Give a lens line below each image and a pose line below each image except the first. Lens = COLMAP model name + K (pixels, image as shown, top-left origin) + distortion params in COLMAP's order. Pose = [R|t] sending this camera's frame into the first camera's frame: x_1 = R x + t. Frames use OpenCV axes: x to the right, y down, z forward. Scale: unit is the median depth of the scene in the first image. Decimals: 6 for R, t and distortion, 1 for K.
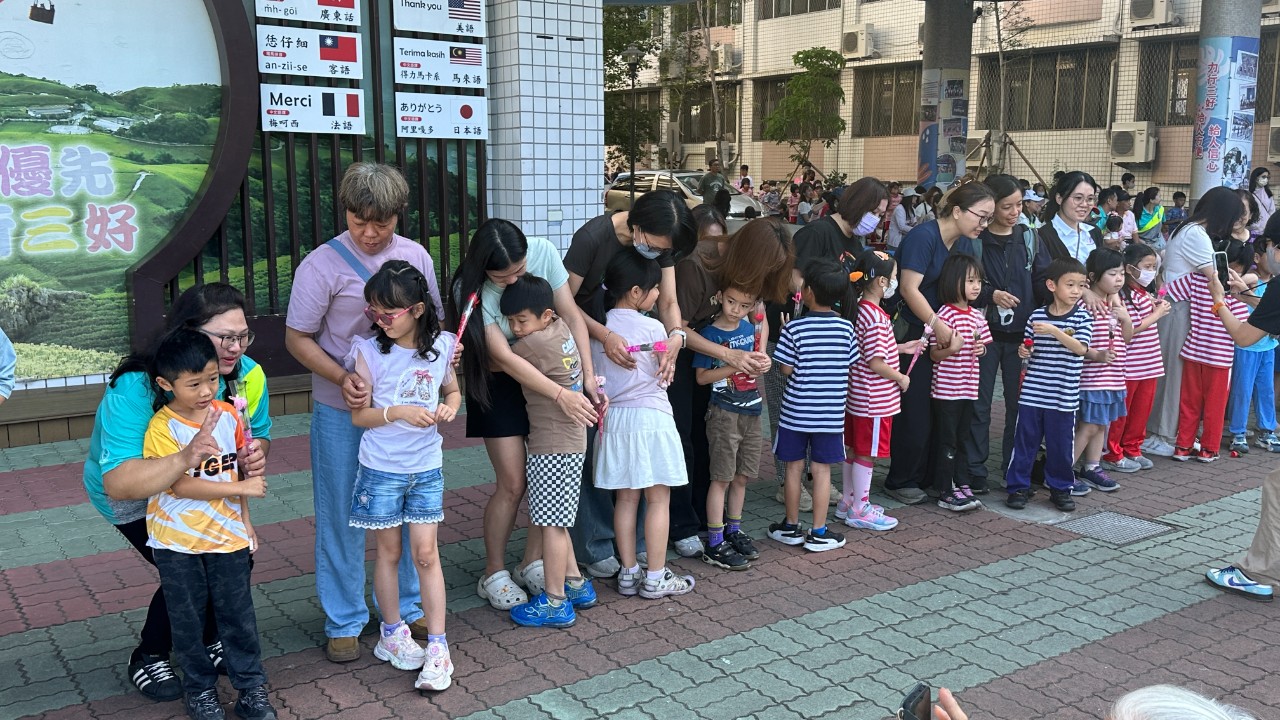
lens RADIAL K [[1169.7, 0, 650.1], [0, 1169.7, 361.4], [0, 0, 1]] dist [0.048792, 0.000000]
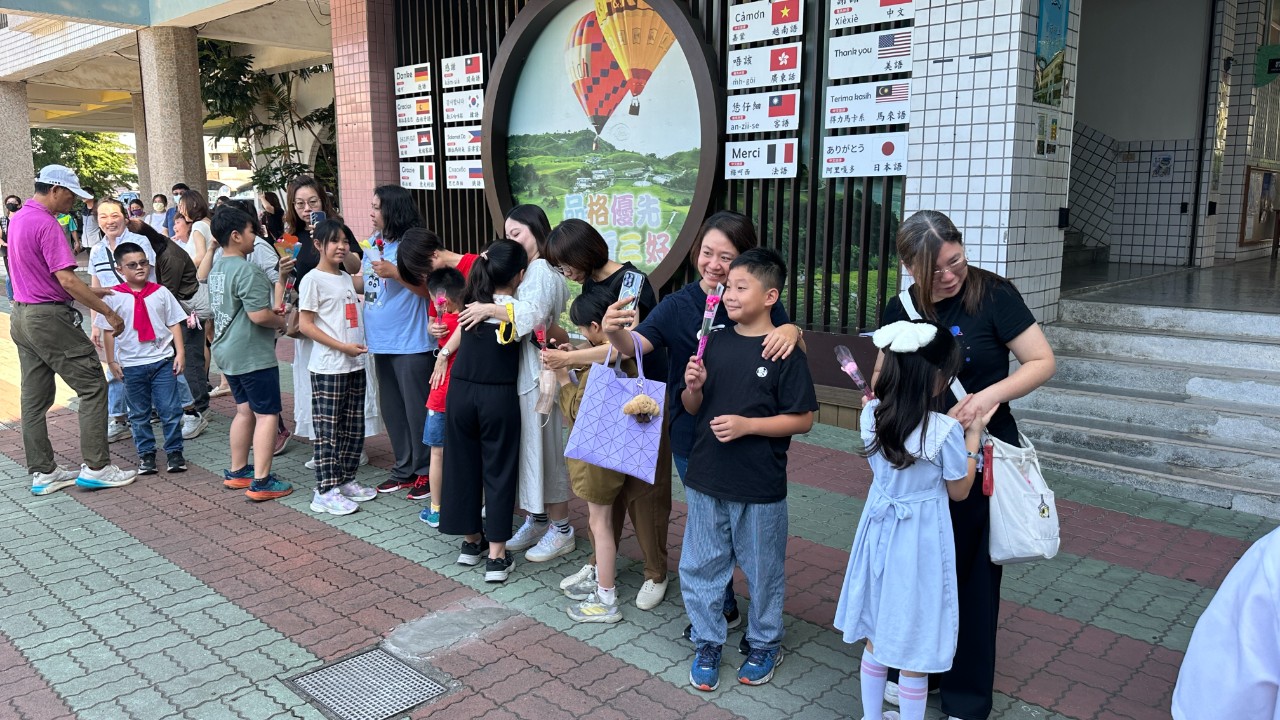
lens RADIAL K [[929.3, 0, 635.3], [0, 929.3, 374.1], [0, 0, 1]] dist [0.096783, -0.146069]
pose [[0.193052, 0.170407, -0.966278, 0.650260], [-0.156267, 0.977573, 0.141179, -0.109836], [0.968665, 0.123742, 0.215351, 0.677029]]
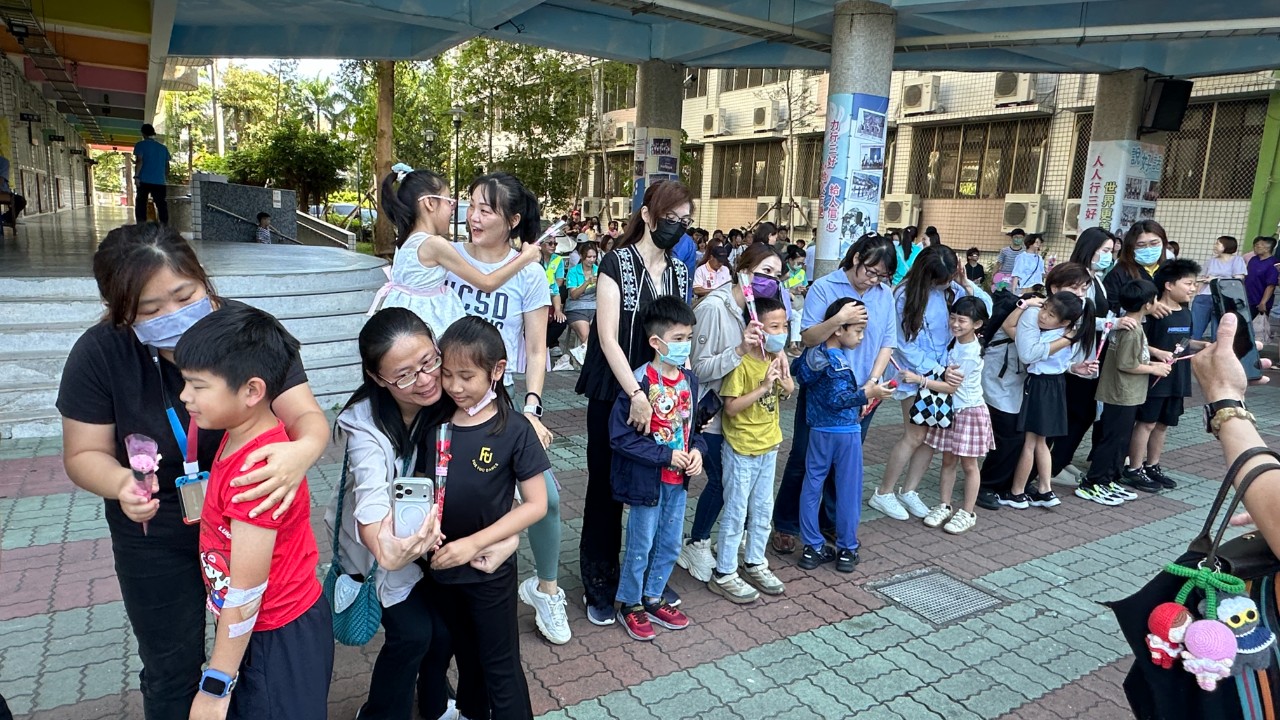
lens RADIAL K [[792.7, 0, 633.1], [0, 792.7, 368.8], [0, 0, 1]] dist [-0.012780, 0.009557]
pose [[0.996331, 0.058931, -0.062065, 0.664186], [-0.057627, 0.998082, 0.022599, -0.094158], [0.063277, -0.018940, 0.997816, 0.605292]]
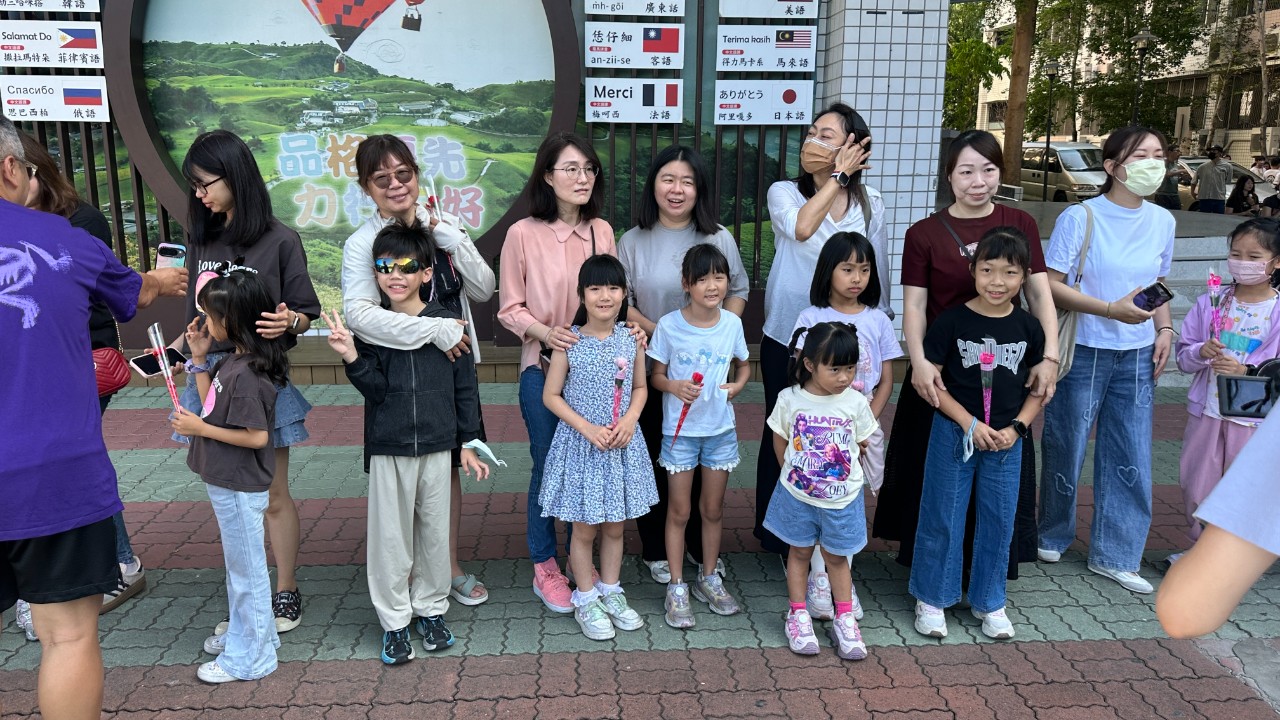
lens RADIAL K [[929.3, 0, 632.9], [0, 929.3, 359.5], [0, 0, 1]] dist [0.096783, -0.146069]
pose [[0.849013, 0.112780, -0.516195, 0.175421], [-0.086929, 0.993457, 0.074077, -0.041351], [0.521171, -0.018020, 0.853262, 0.262899]]
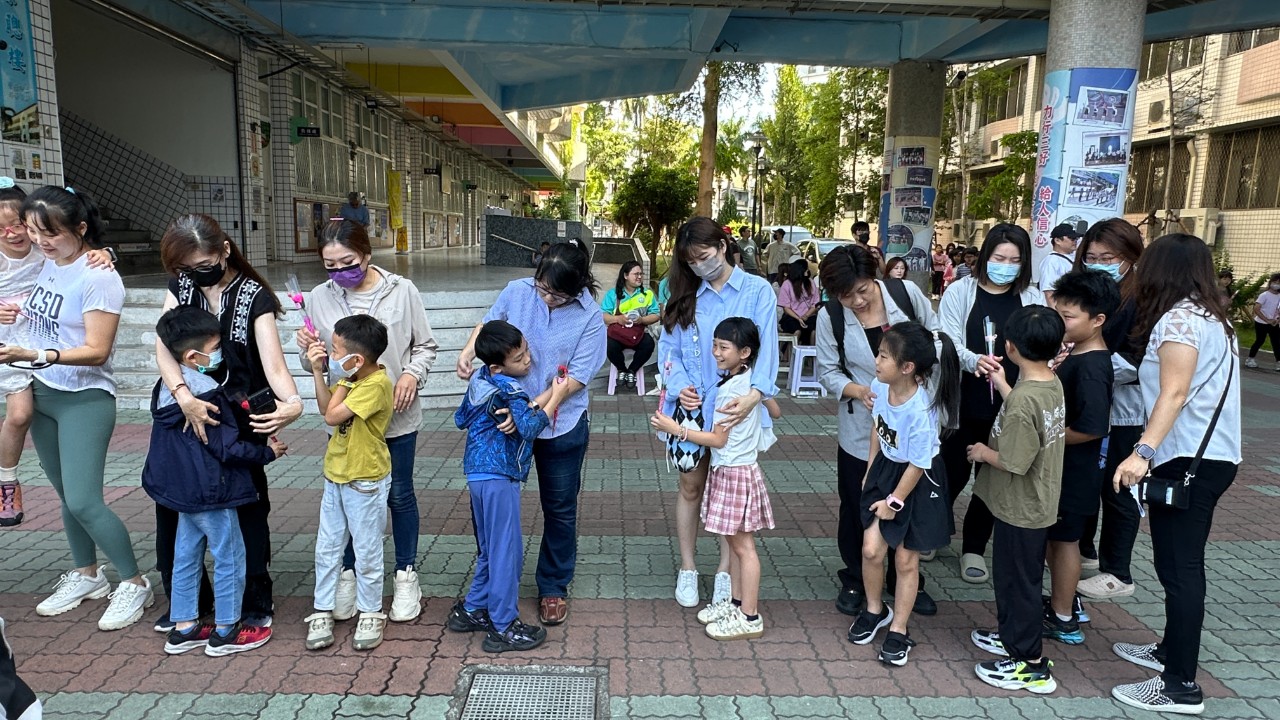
lens RADIAL K [[792.7, 0, 635.9], [0, 792.7, 365.1], [0, 0, 1]] dist [-0.012780, 0.009557]
pose [[0.829047, 0.110402, -0.548172, 1.018183], [-0.114194, 0.993083, 0.027302, -0.124517], [0.547395, 0.039963, 0.835920, 0.790346]]
